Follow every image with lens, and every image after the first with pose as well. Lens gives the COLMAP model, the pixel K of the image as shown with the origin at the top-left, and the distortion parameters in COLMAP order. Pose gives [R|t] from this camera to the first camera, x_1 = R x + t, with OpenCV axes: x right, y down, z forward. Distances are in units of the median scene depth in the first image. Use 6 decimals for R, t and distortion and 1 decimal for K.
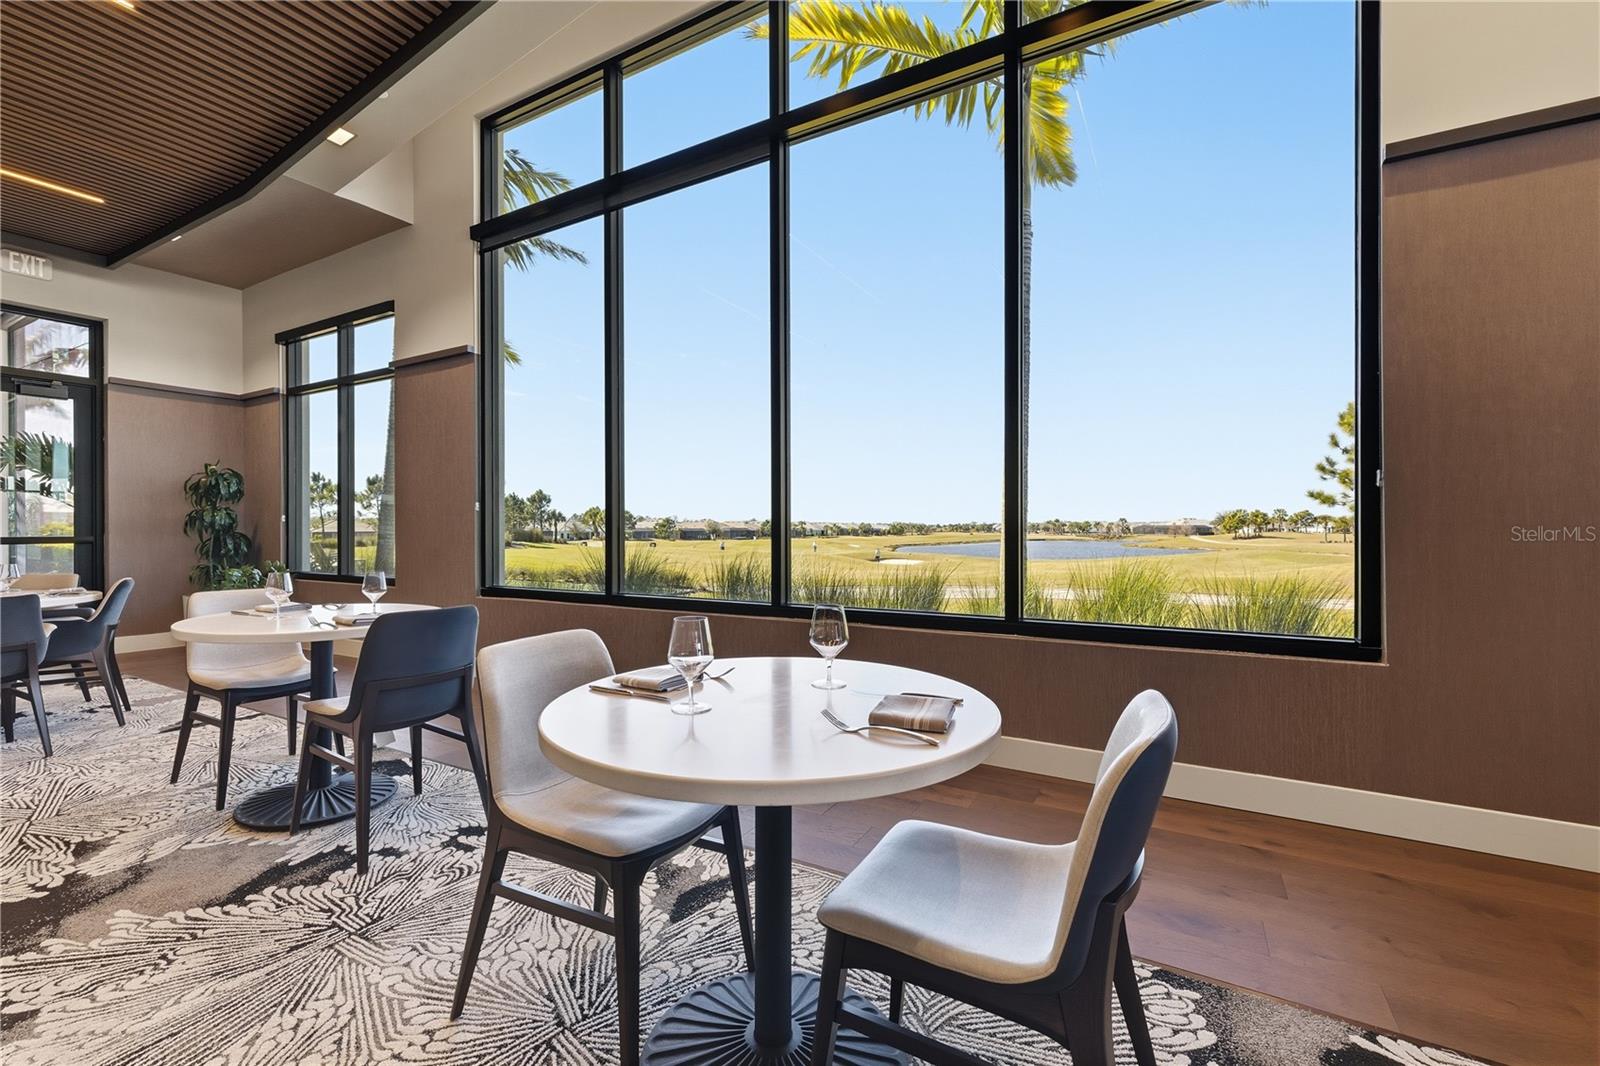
lens RADIAL K [[674.8, 0, 803.5], [0, 674.8, 525.9], [0, 0, 1]] dist [0.018680, -0.000049]
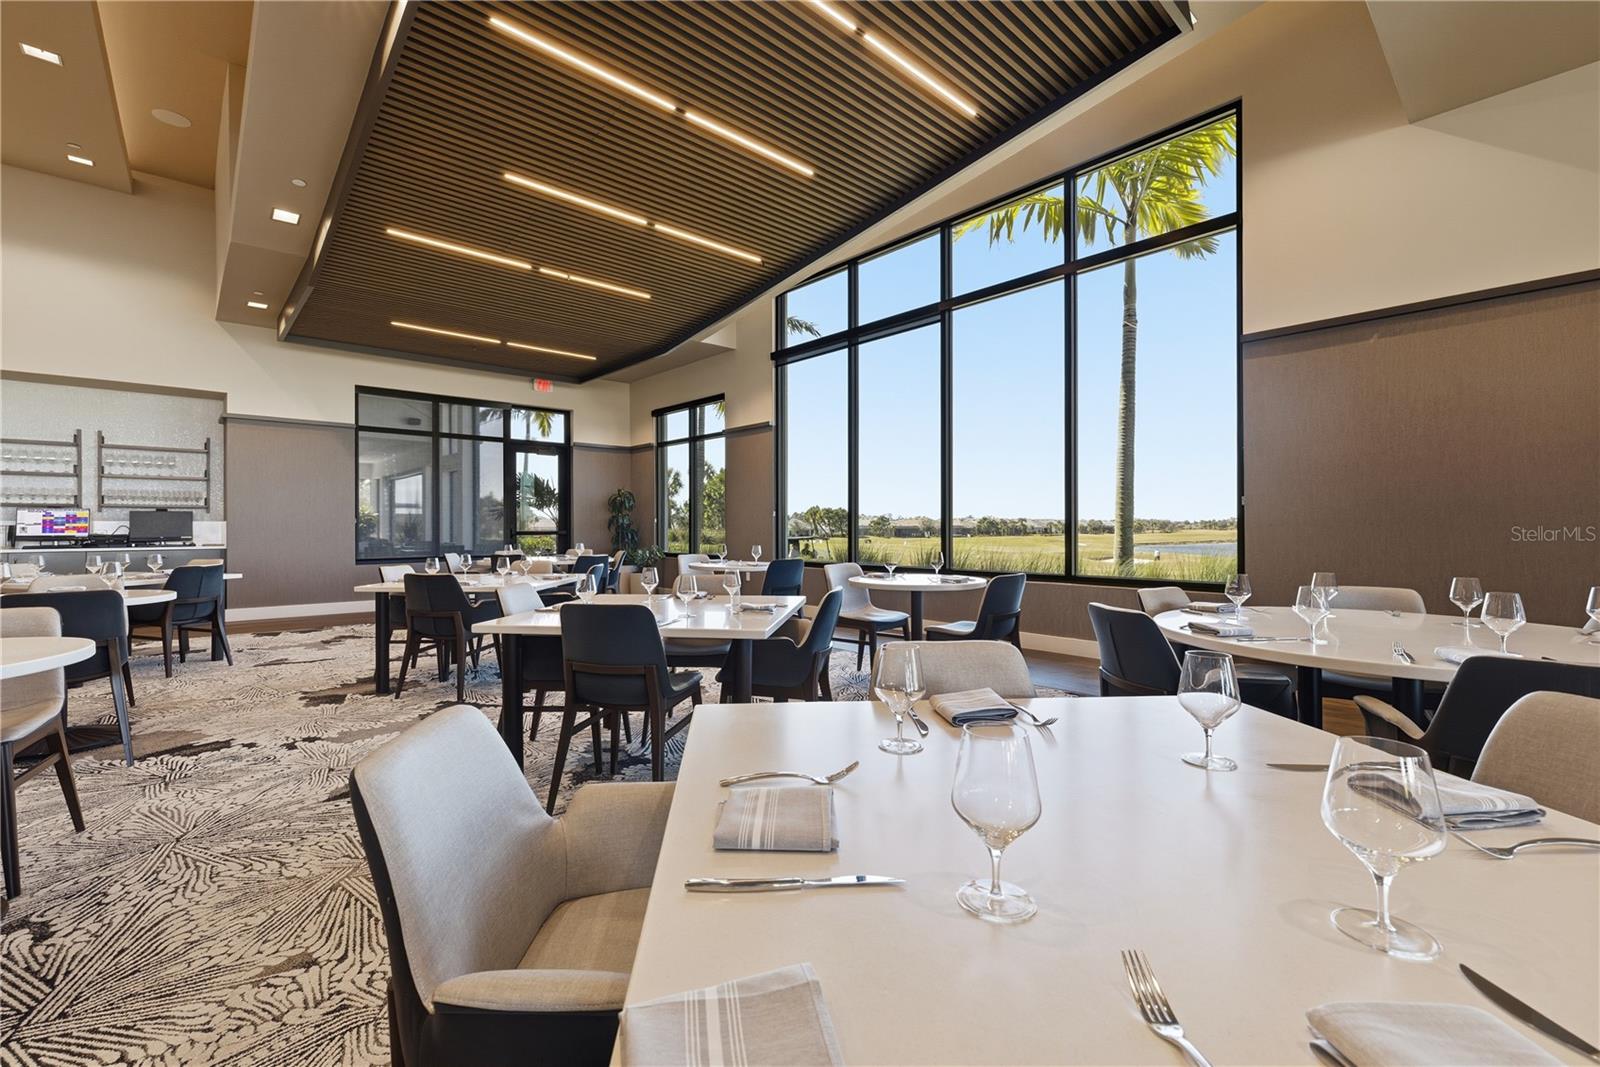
lens RADIAL K [[674.8, 0, 803.5], [0, 674.8, 526.4], [0, 0, 1]] dist [0.018680, -0.000049]
pose [[0.950901, 0.000724, -0.309495, 0.118623], [0.000628, 0.999991, 0.004269, -0.007157], [0.309495, -0.004254, 0.950892, -0.600556]]
